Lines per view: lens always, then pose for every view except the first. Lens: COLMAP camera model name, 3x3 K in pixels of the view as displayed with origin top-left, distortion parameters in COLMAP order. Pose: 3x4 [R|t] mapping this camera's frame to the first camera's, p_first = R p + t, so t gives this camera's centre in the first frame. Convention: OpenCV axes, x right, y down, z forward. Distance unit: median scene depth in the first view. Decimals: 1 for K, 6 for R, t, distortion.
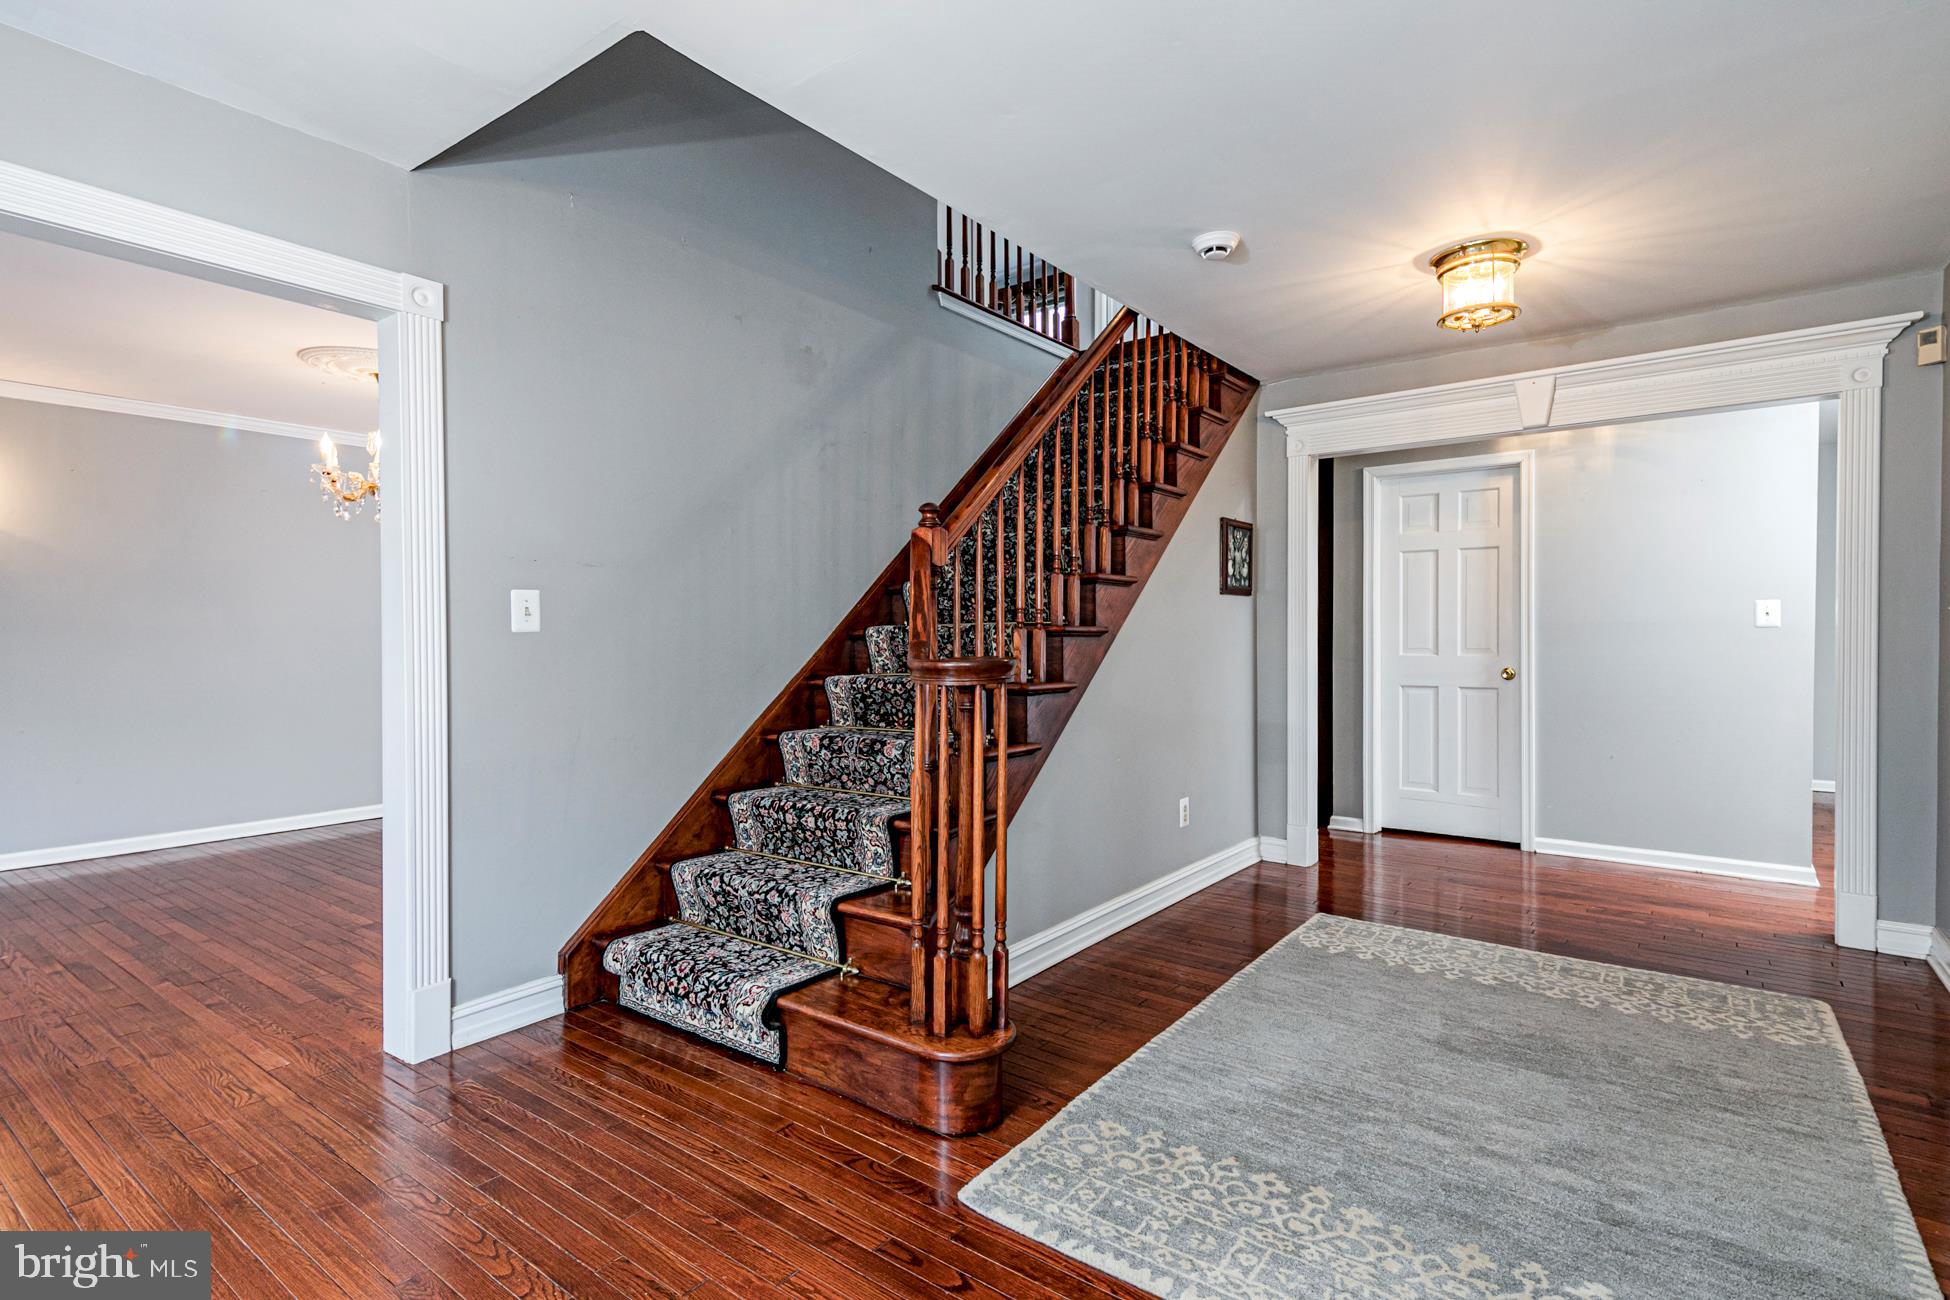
lens RADIAL K [[949.5, 0, 975.0], [0, 949.5, 650.0], [0, 0, 1]] dist [0.020674, -0.000406]
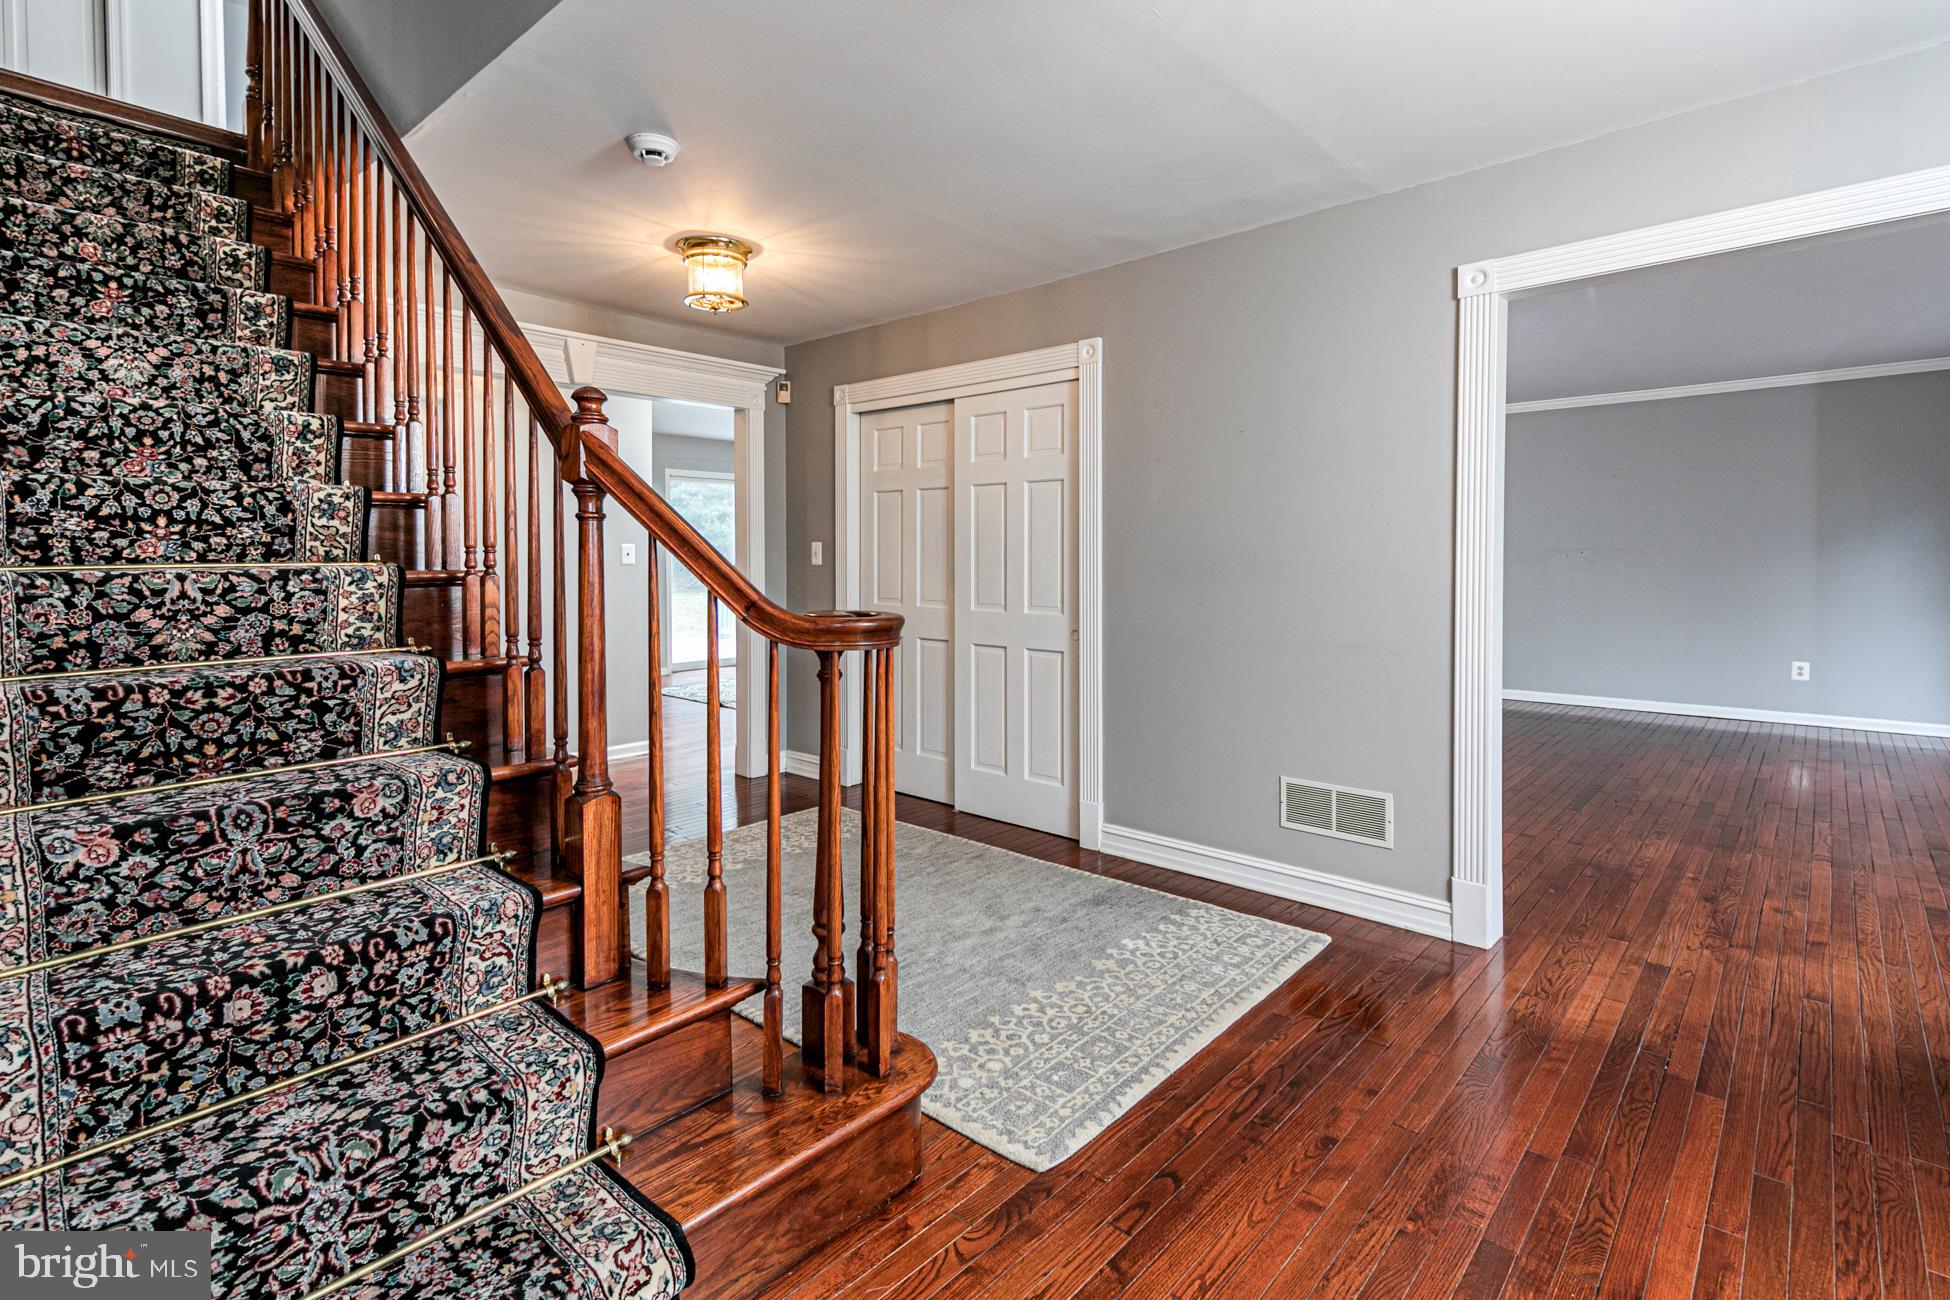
lens RADIAL K [[935.7, 0, 968.5], [0, 935.7, 565.8], [0, 0, 1]] dist [0.011489, -0.000704]
pose [[0.086184, -0.006929, 0.996255, -0.662968], [0.020550, 0.999775, 0.005175, -0.028692], [-0.996067, 0.020027, 0.086307, 0.676114]]
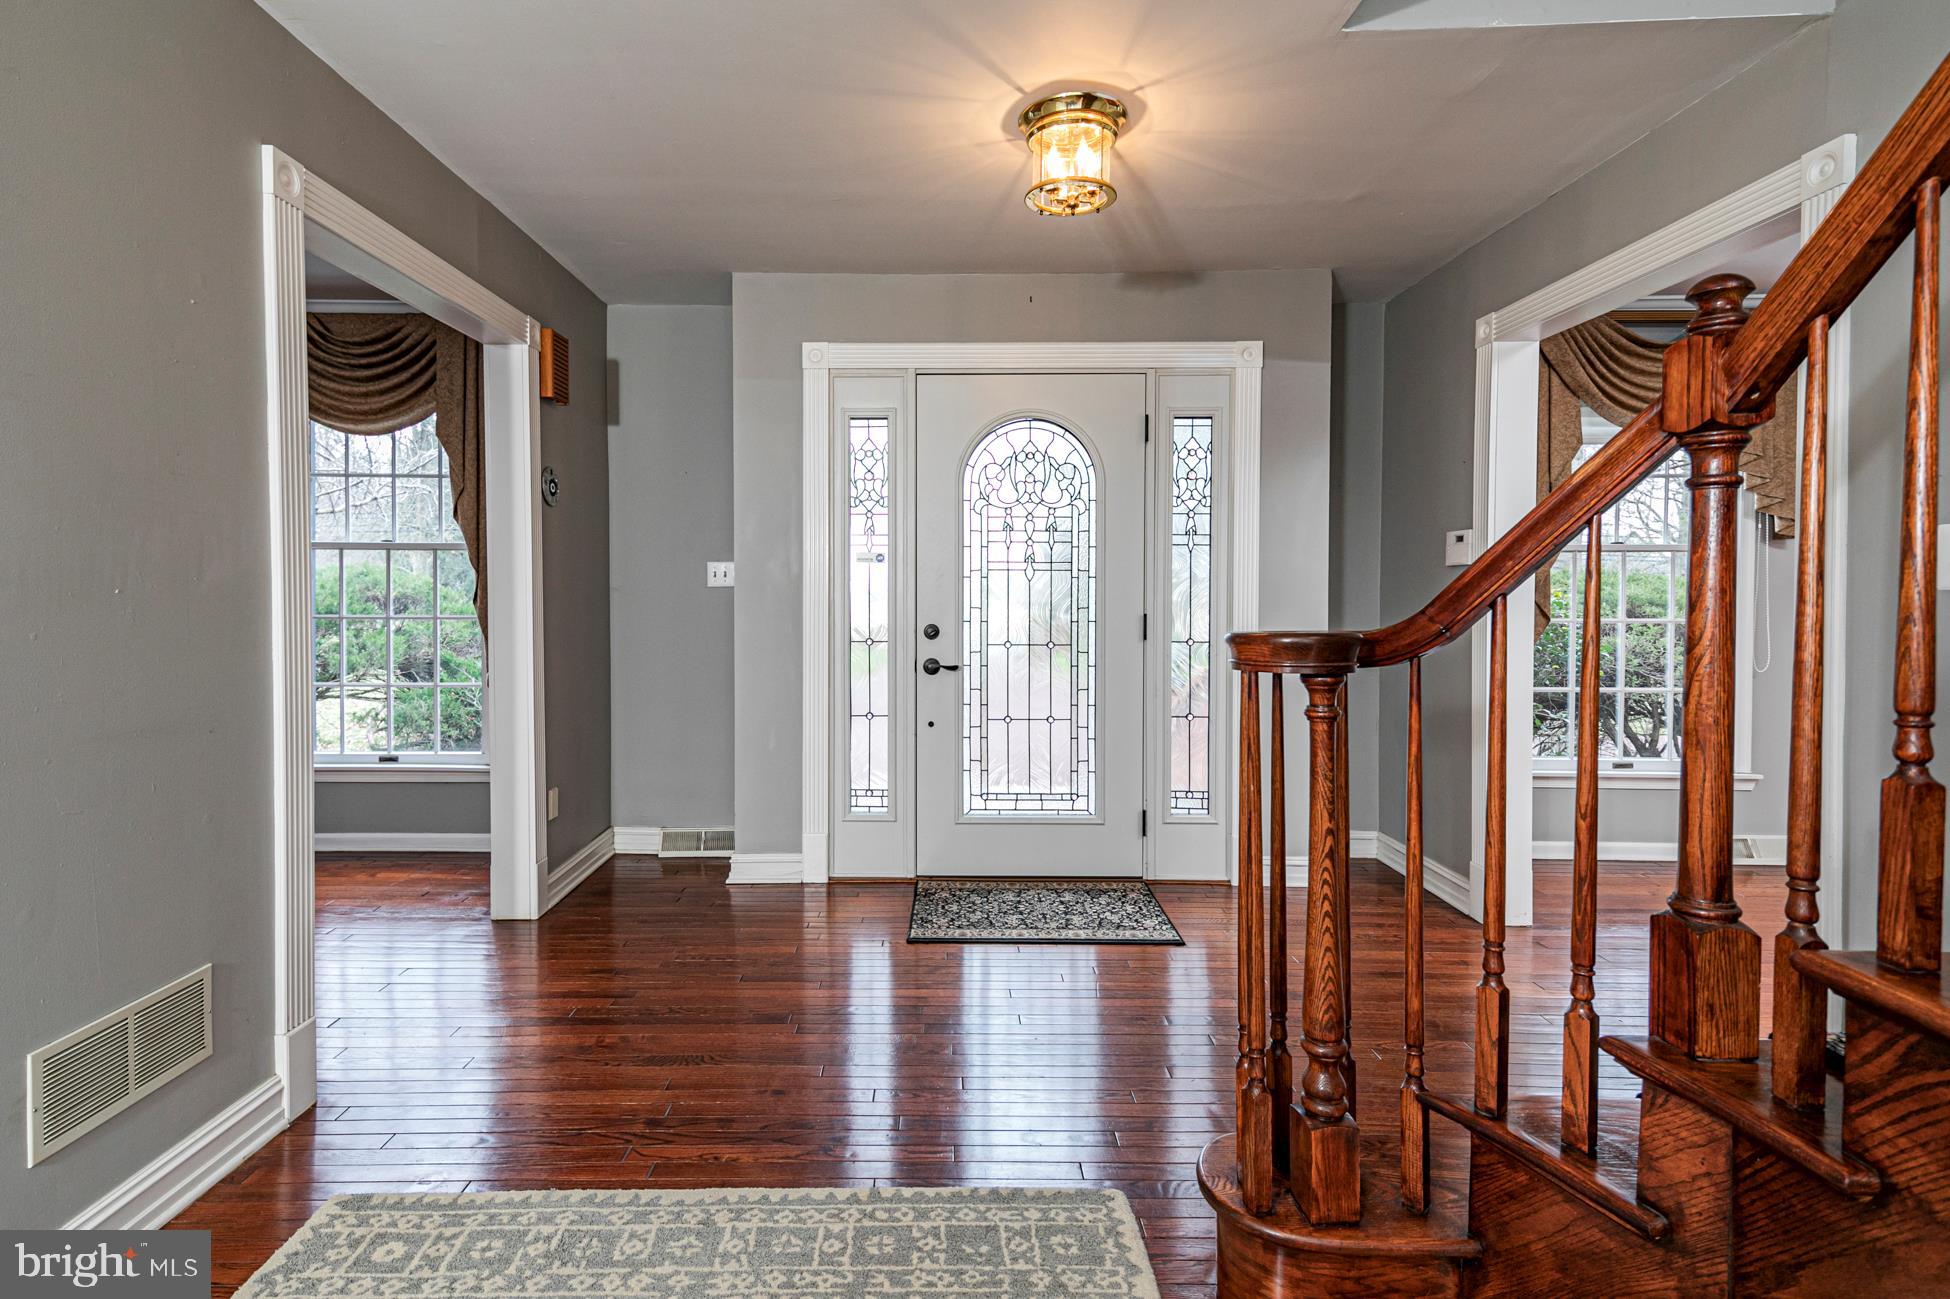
lens RADIAL K [[971.3, 0, 927.5], [0, 971.3, 622.8], [0, 0, 1]] dist [0.017673, 0.000023]
pose [[-0.804254, 0.019424, -0.593968, 0.476996], [-0.008269, 0.999003, 0.043865, -0.018945], [0.594228, 0.040190, -0.803292, 1.129342]]
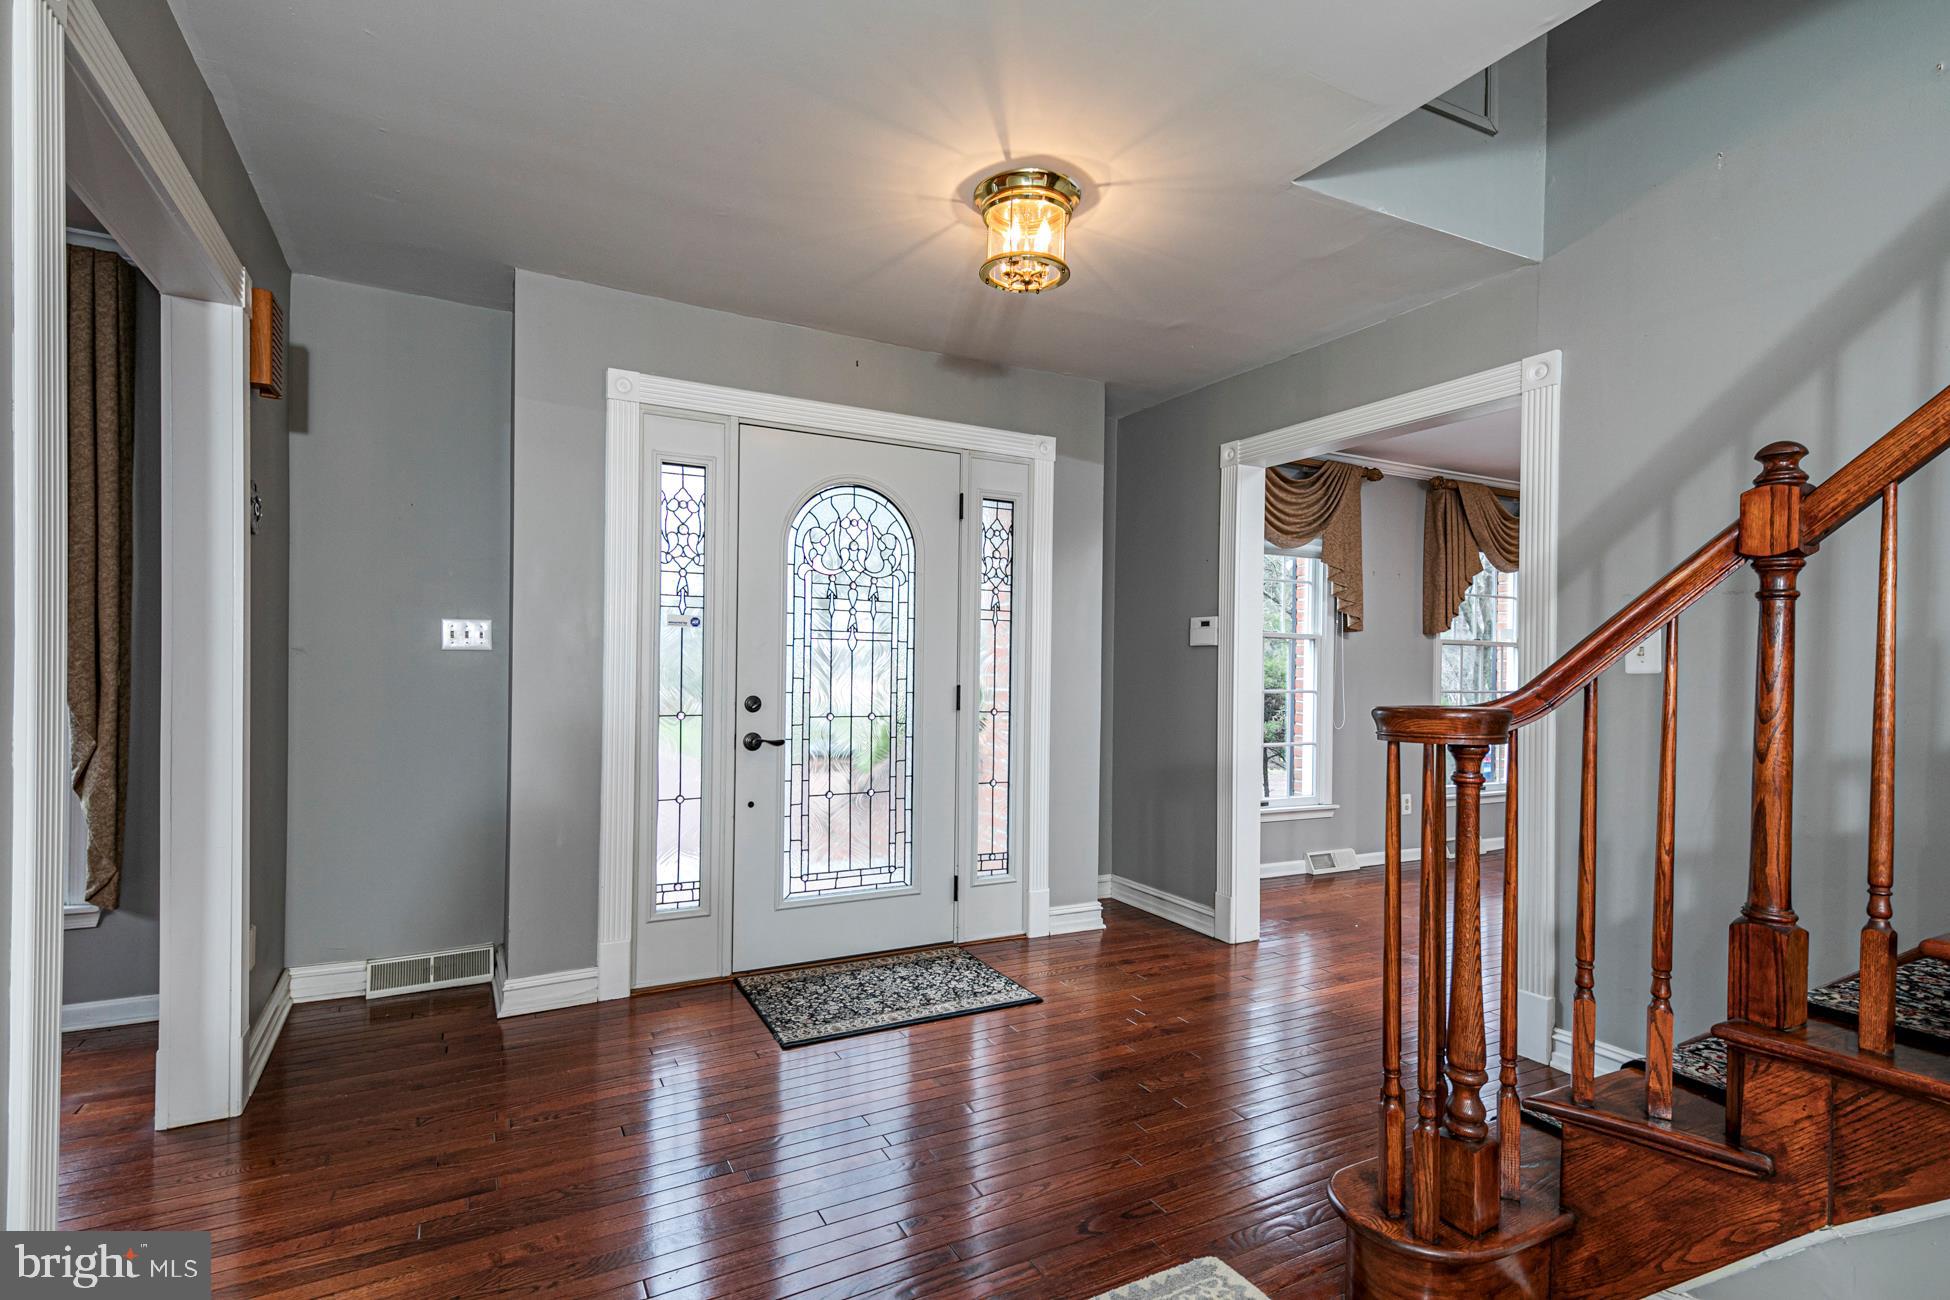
lens RADIAL K [[932.1, 0, 969.9], [0, 932.1, 674.6], [0, 0, 1]] dist [0.019928, -0.000895]
pose [[-0.417371, 0.004443, -0.908725, 0.641885], [-0.028553, 0.999430, 0.018001, -0.014253], [0.908287, 0.033460, -0.417007, 0.795483]]
